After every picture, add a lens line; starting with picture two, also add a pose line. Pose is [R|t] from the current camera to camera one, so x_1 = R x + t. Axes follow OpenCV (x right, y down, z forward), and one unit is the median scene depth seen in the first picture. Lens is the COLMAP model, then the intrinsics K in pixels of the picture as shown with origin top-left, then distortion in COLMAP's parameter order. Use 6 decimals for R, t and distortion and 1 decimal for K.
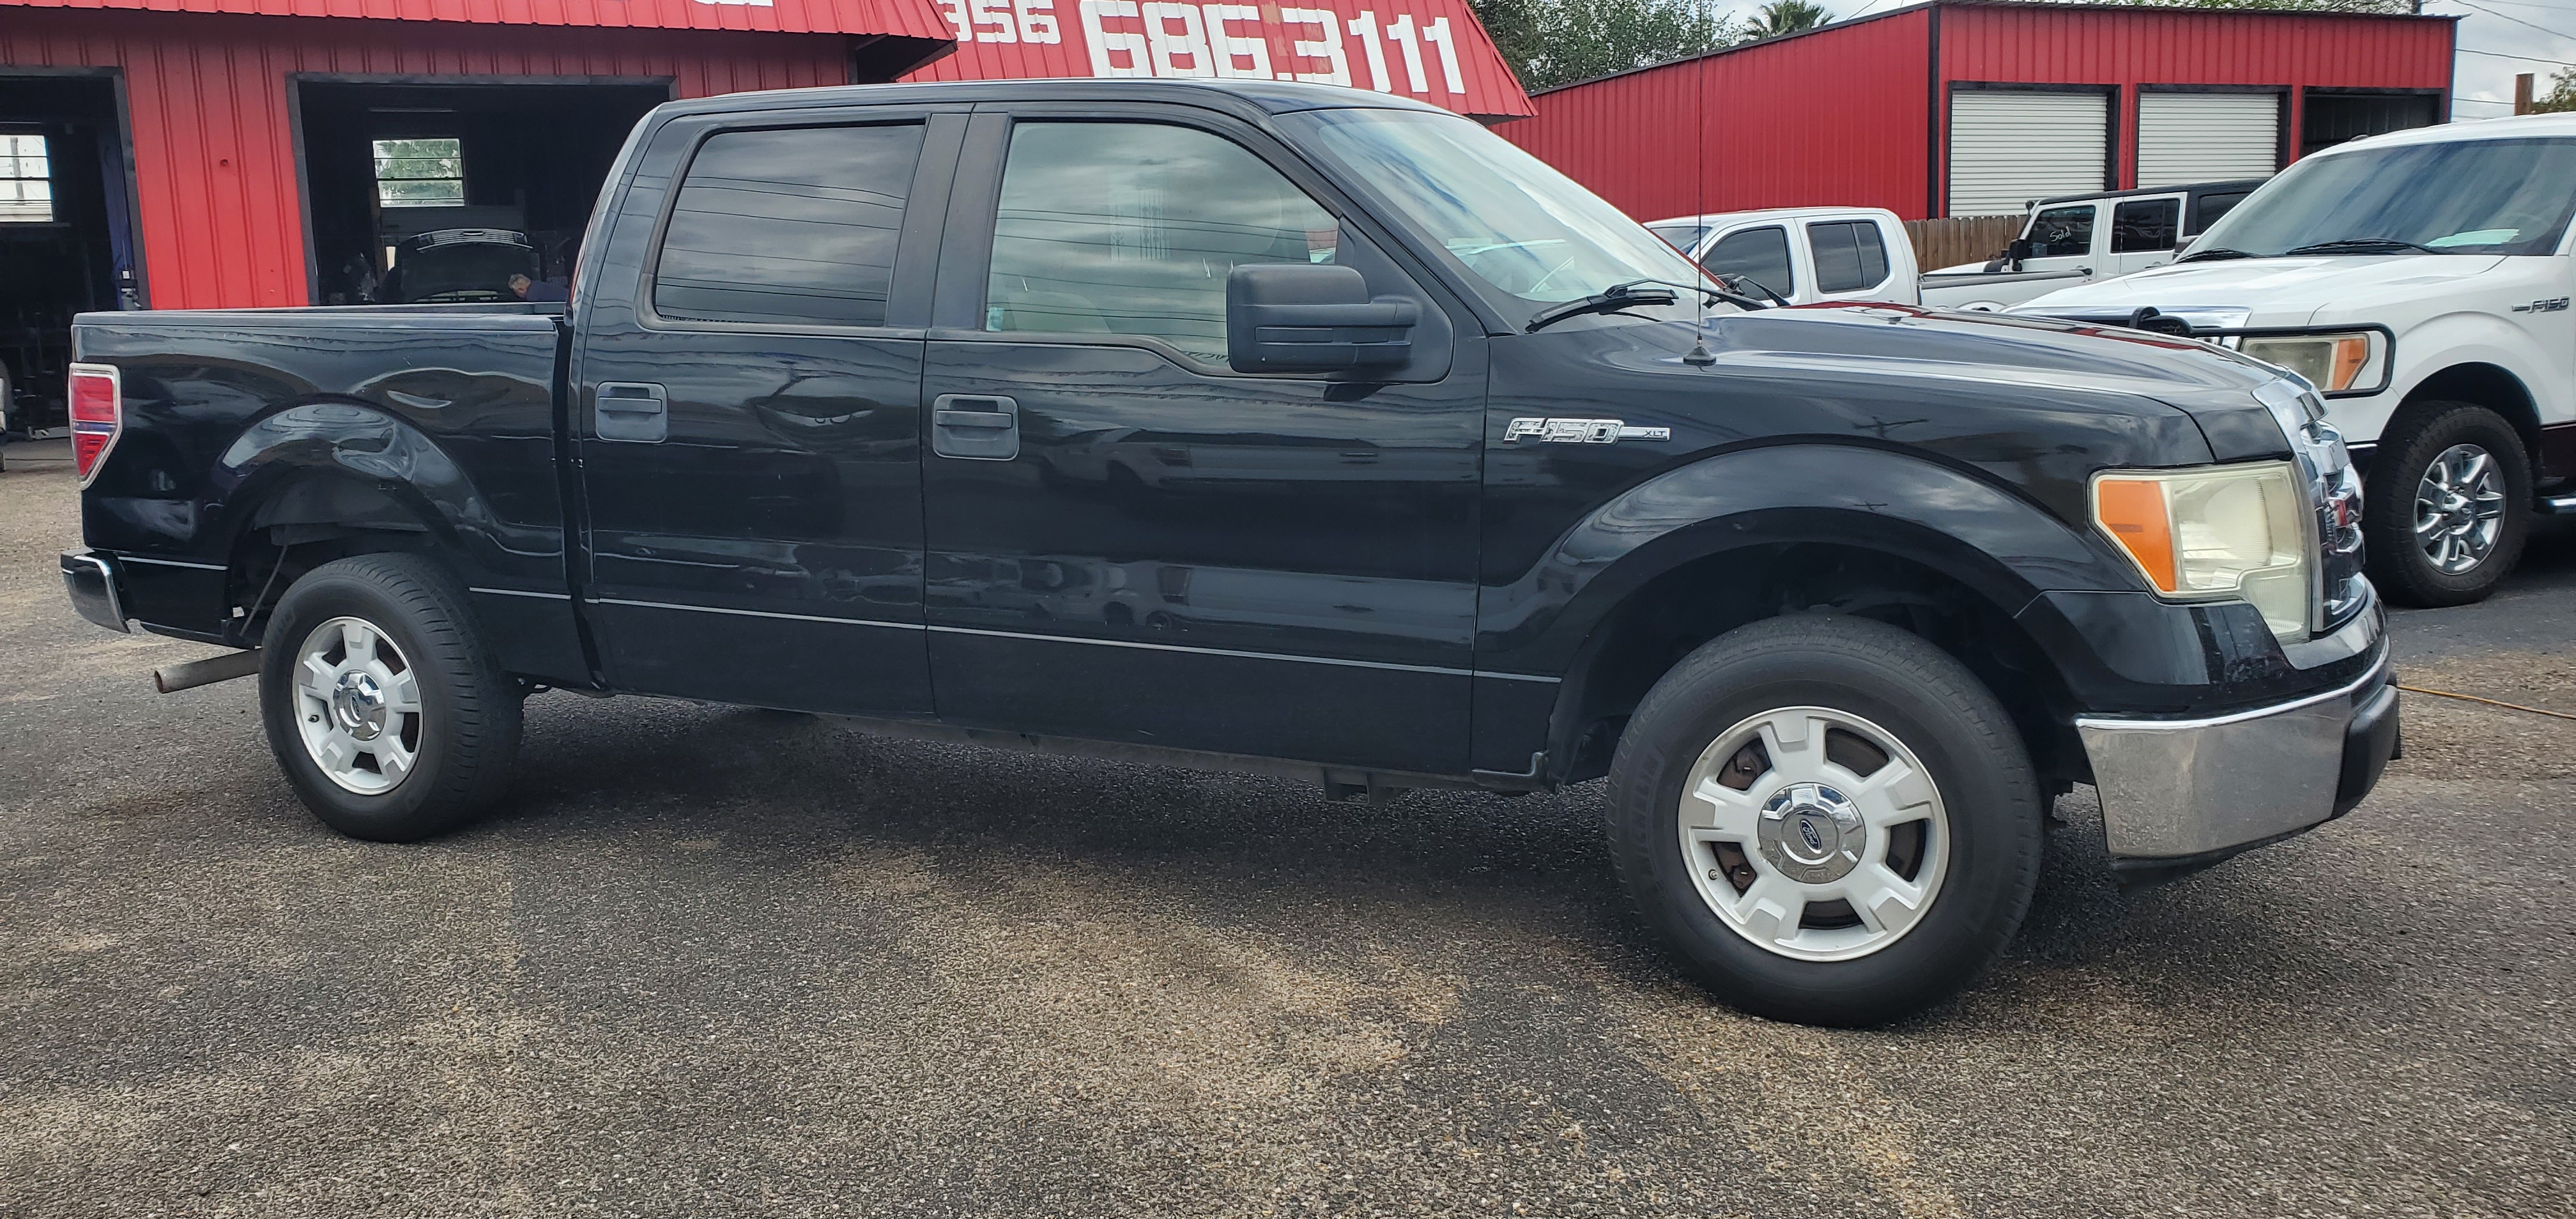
lens RADIAL K [[2068.9, 0, 1298.1], [0, 2068.9, 562.2], [0, 0, 1]] dist [0.006996, -0.004739]
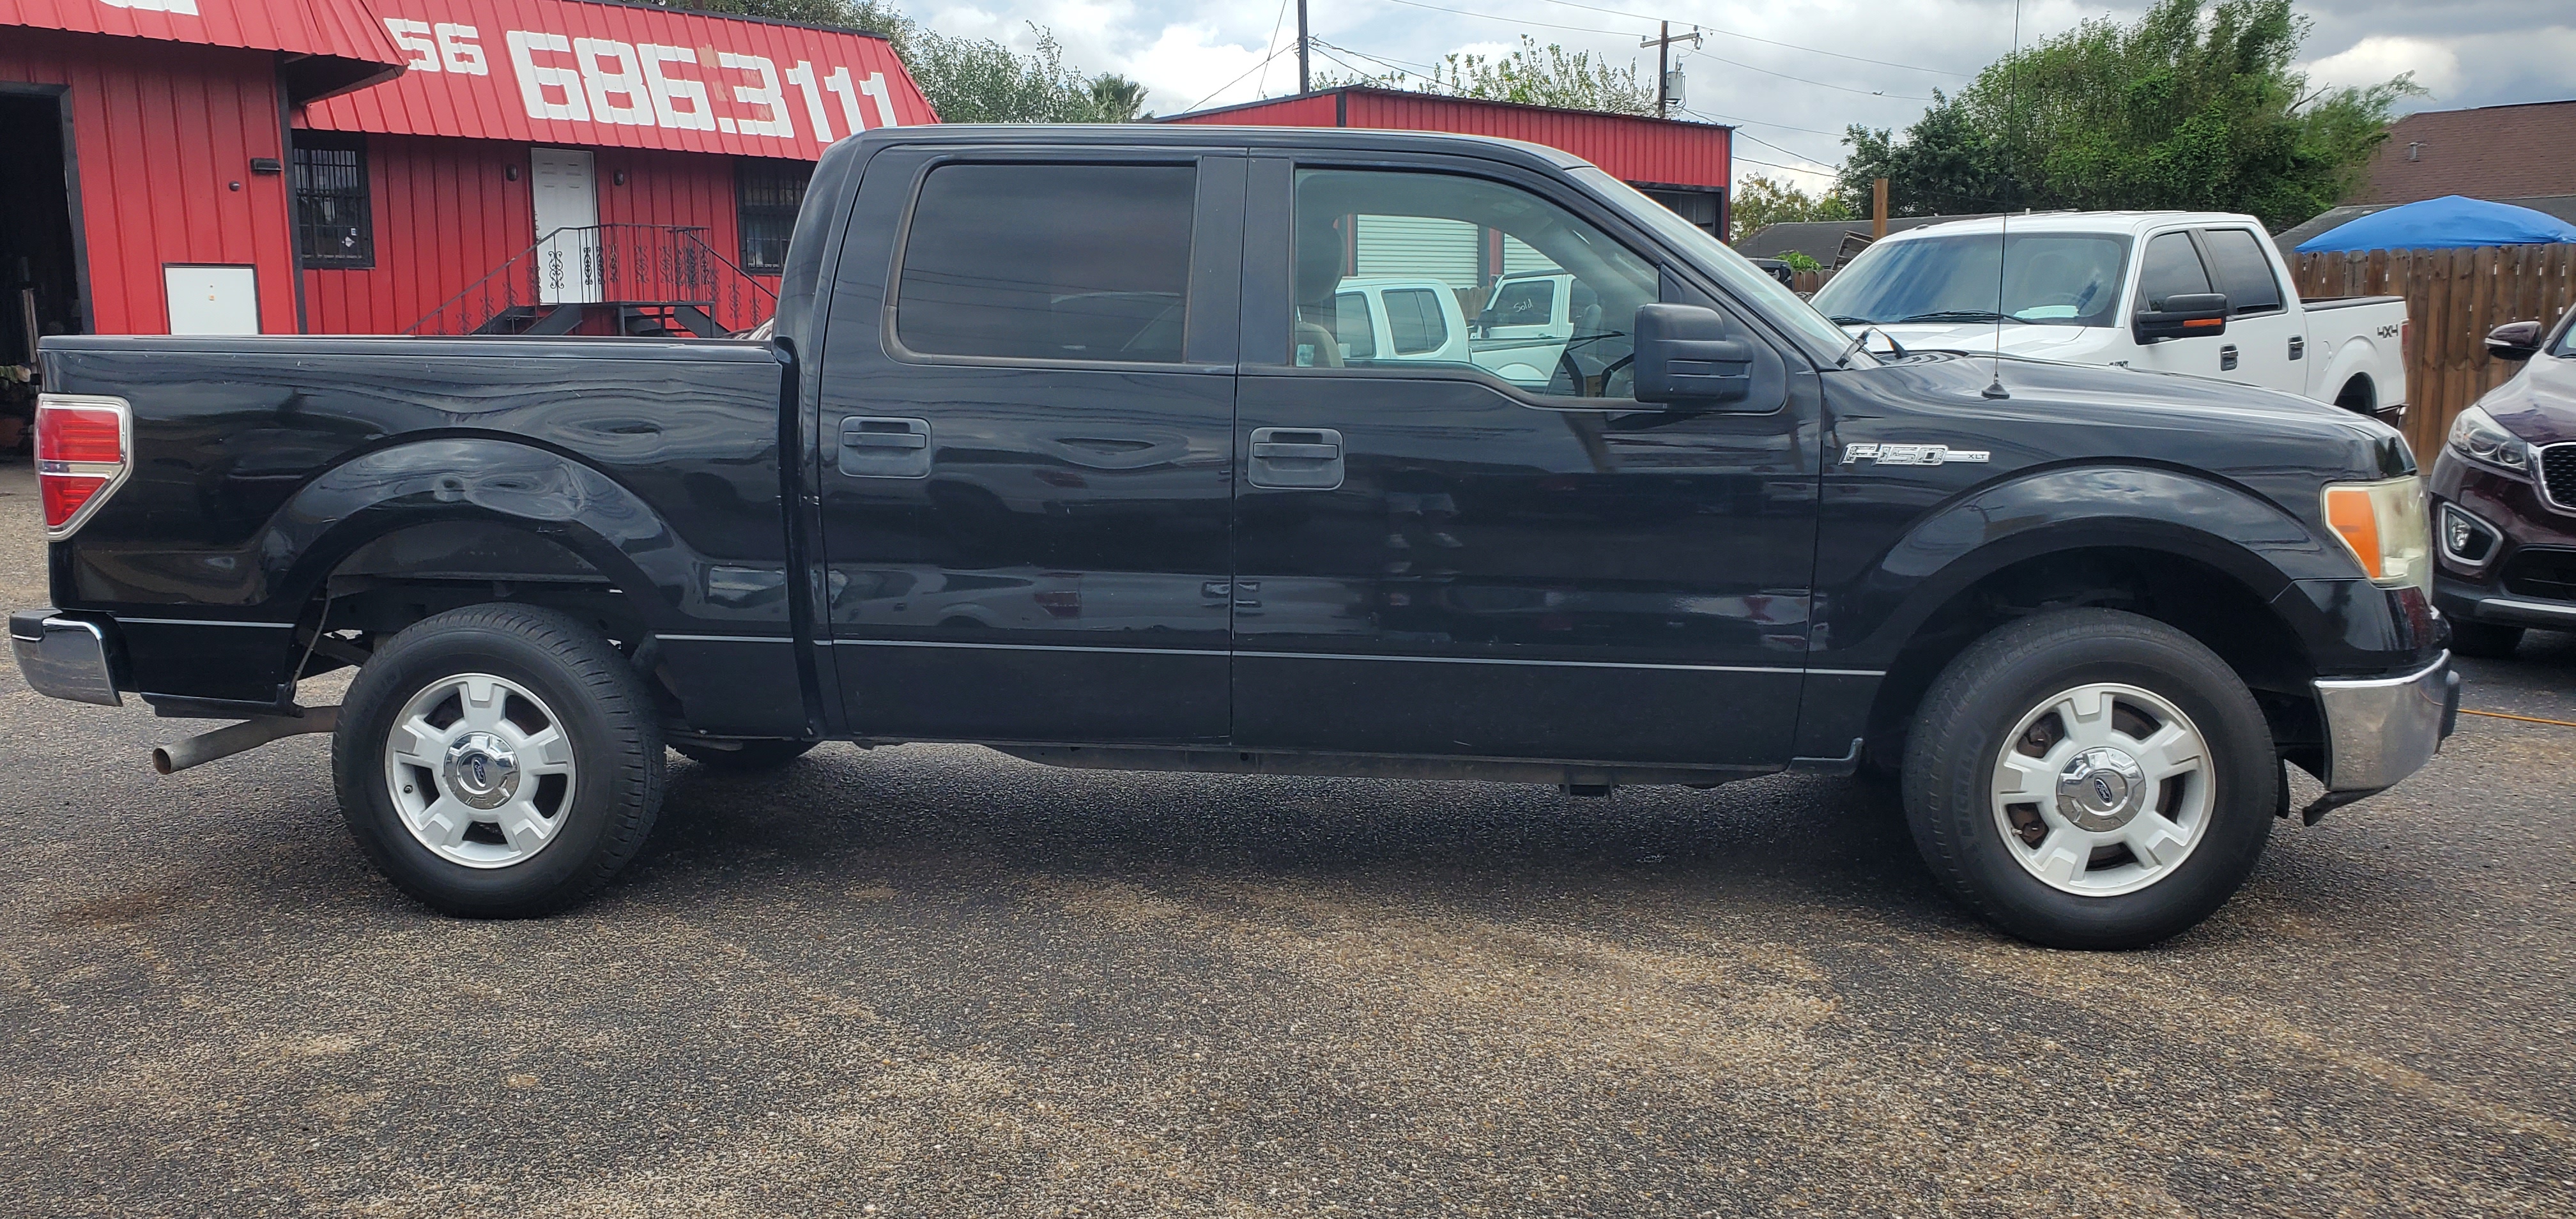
lens RADIAL K [[2028.6, 0, 1288.0], [0, 2028.6, 609.5], [0, 0, 1]] dist [0.011600, -0.001242]
pose [[0.942292, -0.030118, 0.333434, -0.421288], [0.030969, 0.999517, 0.002766, 0.006493], [-0.333357, 0.007719, 0.942769, 0.034043]]
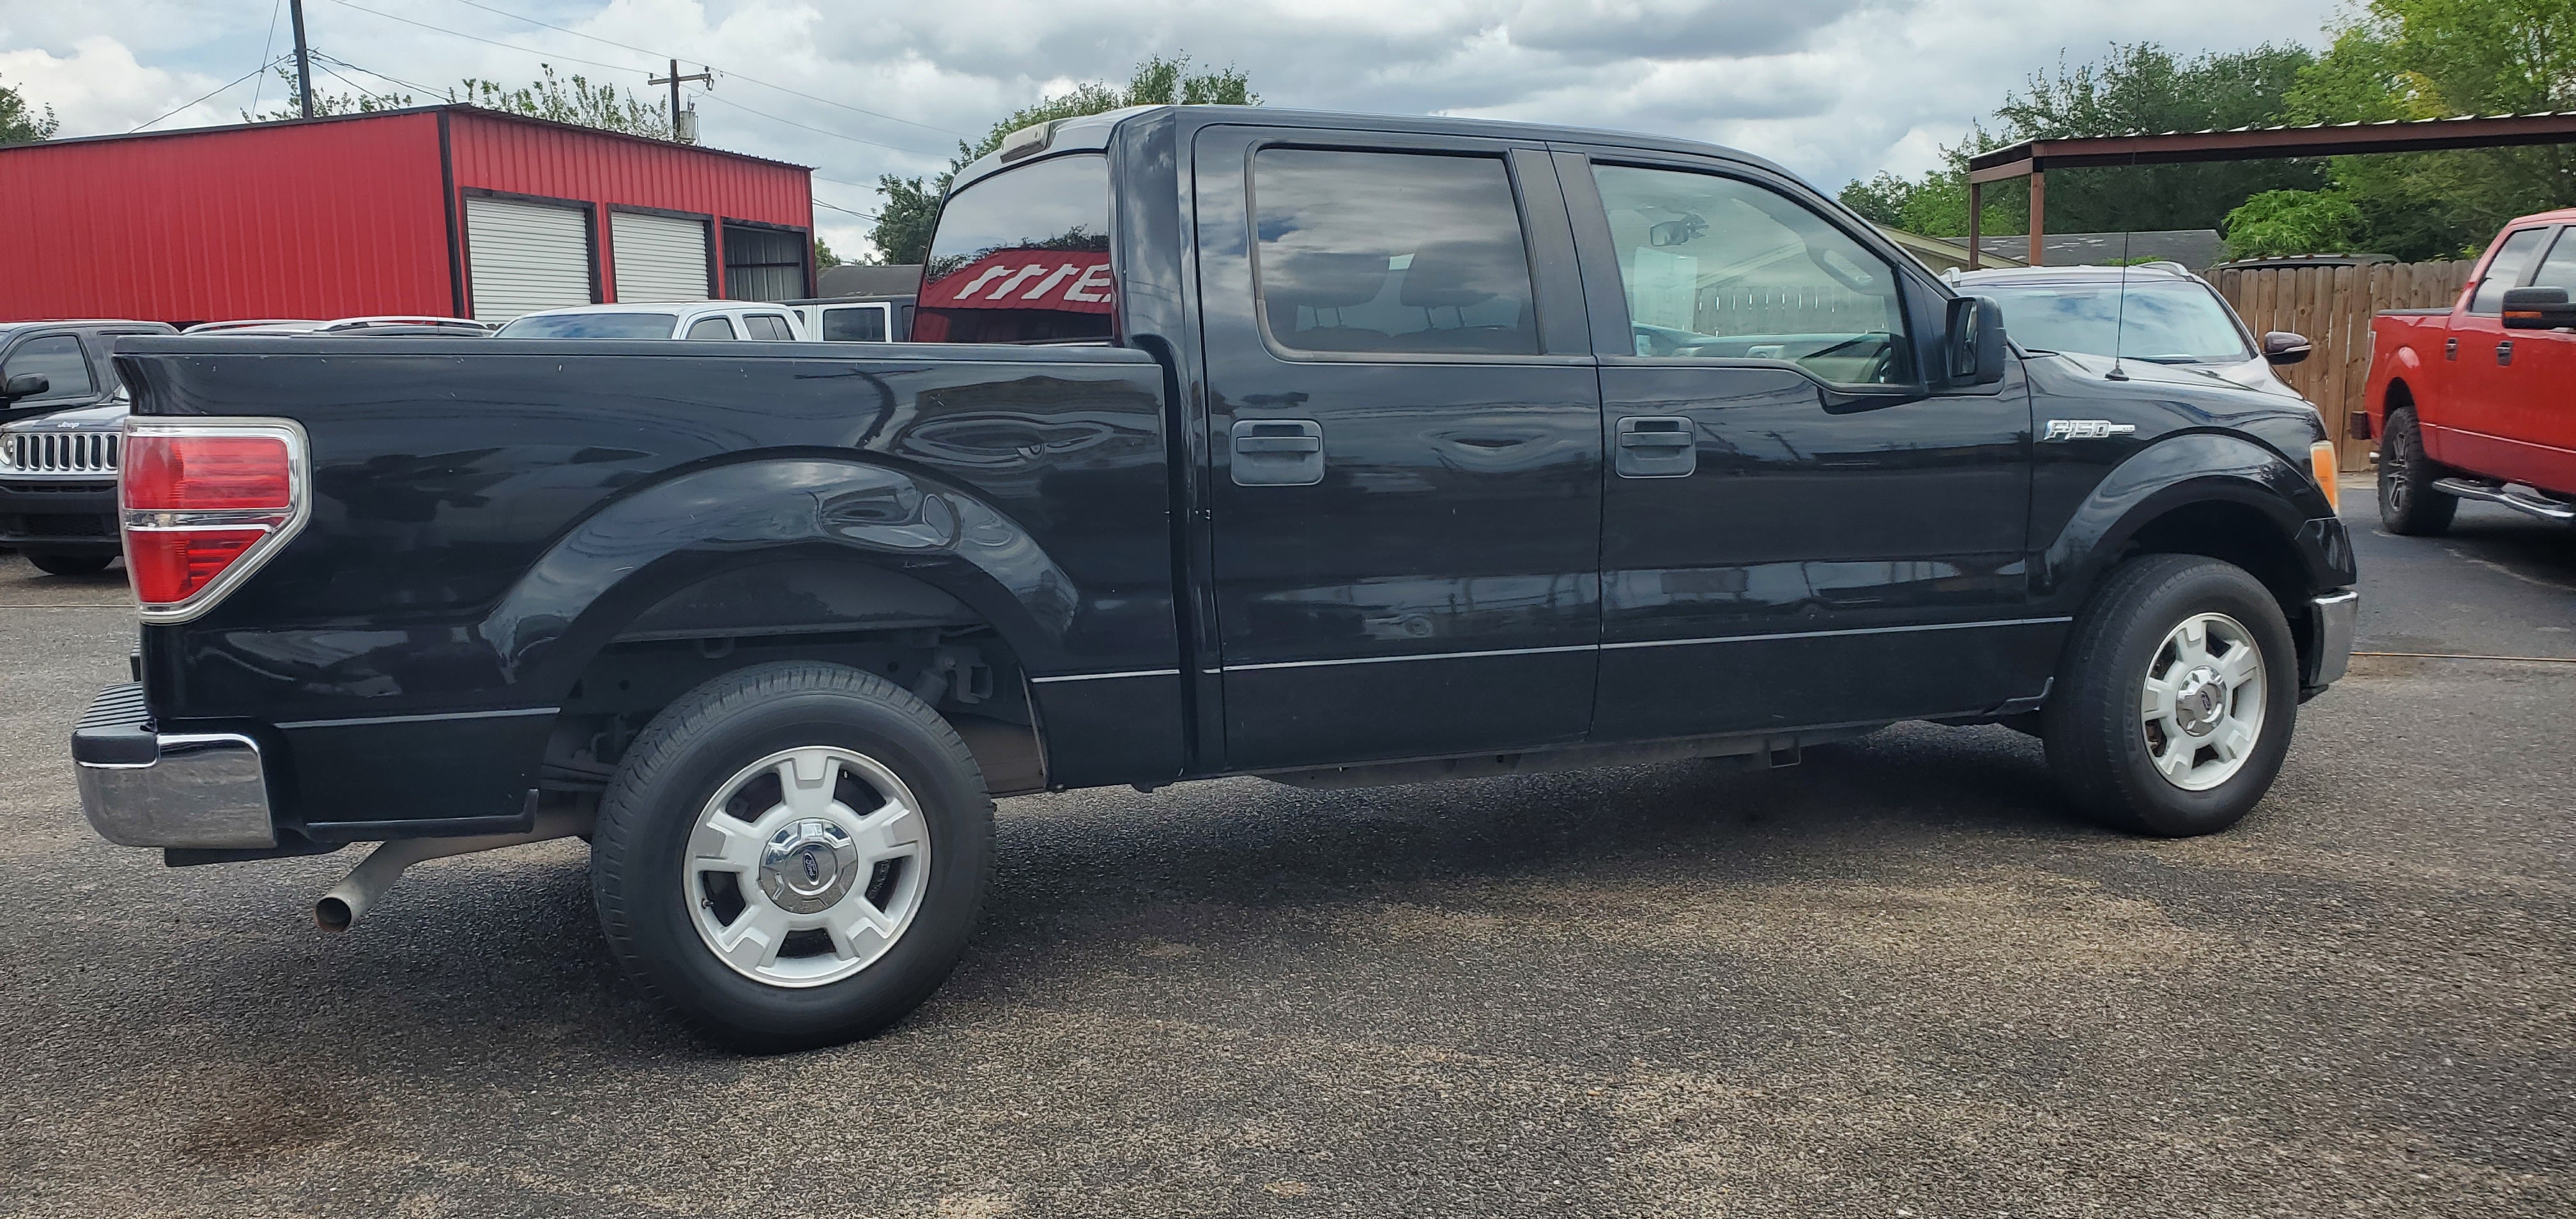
lens RADIAL K [[2050.5, 0, 1240.3], [0, 2050.5, 612.8], [0, 0, 1]] dist [0.030093, 0.000481]
pose [[0.654263, -0.079691, 0.752056, -0.916052], [0.106018, 0.994278, 0.013126, -0.015155], [-0.748799, 0.071144, 0.658968, 0.395632]]
